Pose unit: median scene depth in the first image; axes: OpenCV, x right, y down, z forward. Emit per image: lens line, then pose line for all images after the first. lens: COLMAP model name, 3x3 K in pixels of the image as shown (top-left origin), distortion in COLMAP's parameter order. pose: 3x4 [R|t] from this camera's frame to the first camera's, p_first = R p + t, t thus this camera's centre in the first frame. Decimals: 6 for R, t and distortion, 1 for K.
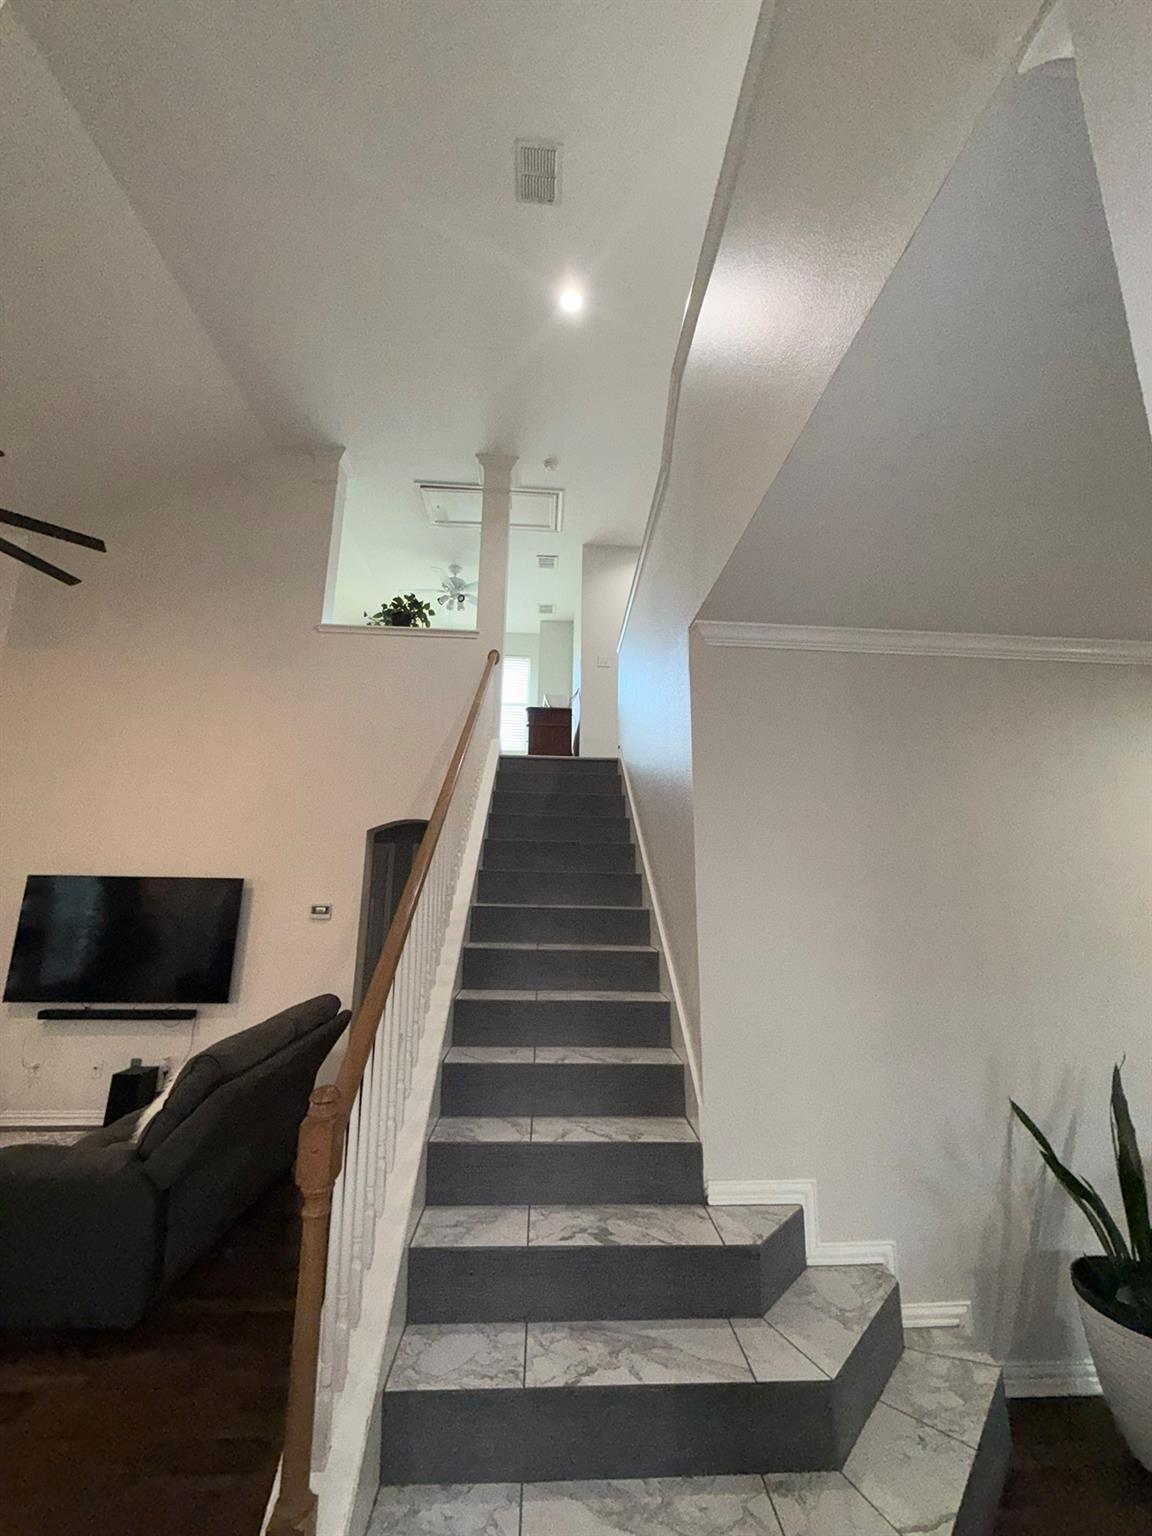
lens RADIAL K [[612.7, 0, 577.8], [0, 612.7, 764.5], [0, 0, 1]] dist [0.002634, -0.000714]
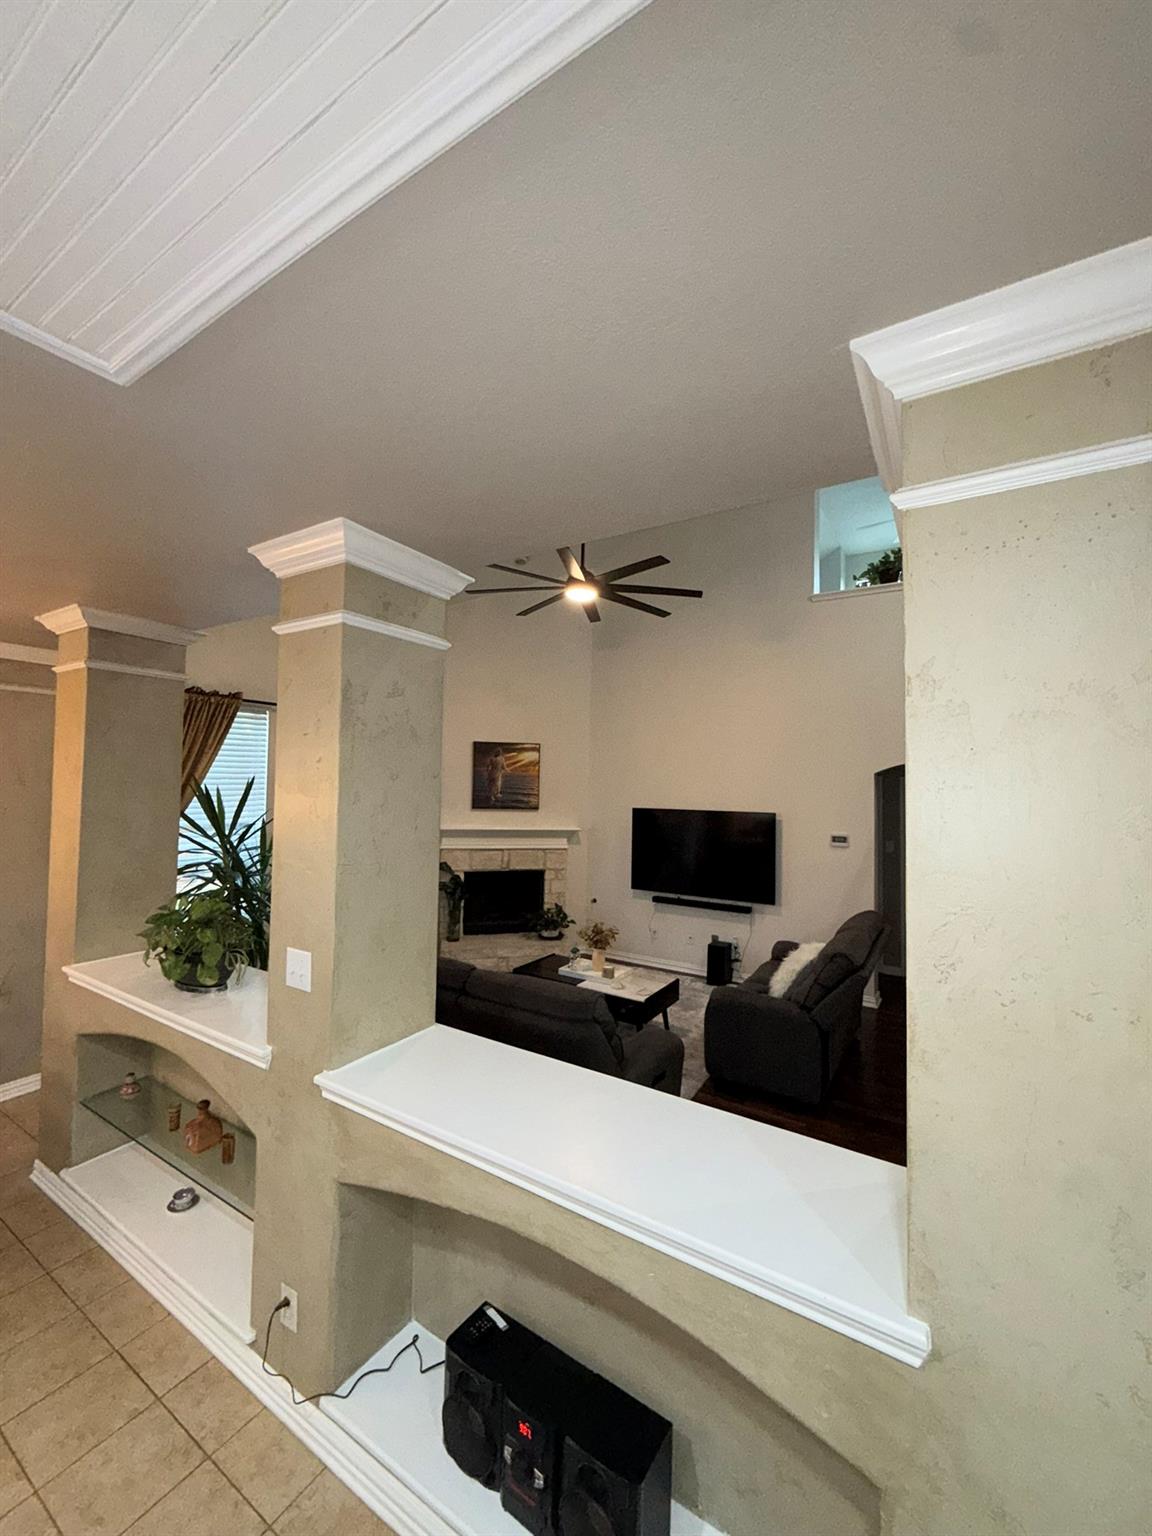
lens RADIAL K [[612.7, 0, 573.1], [0, 612.7, 763.1], [0, 0, 1]] dist [0.002634, -0.000714]
pose [[0.814395, -0.023702, -0.579826, -0.148495], [0.117517, 0.985199, 0.124787, -0.132977], [0.568287, -0.169766, 0.805127, -0.269266]]
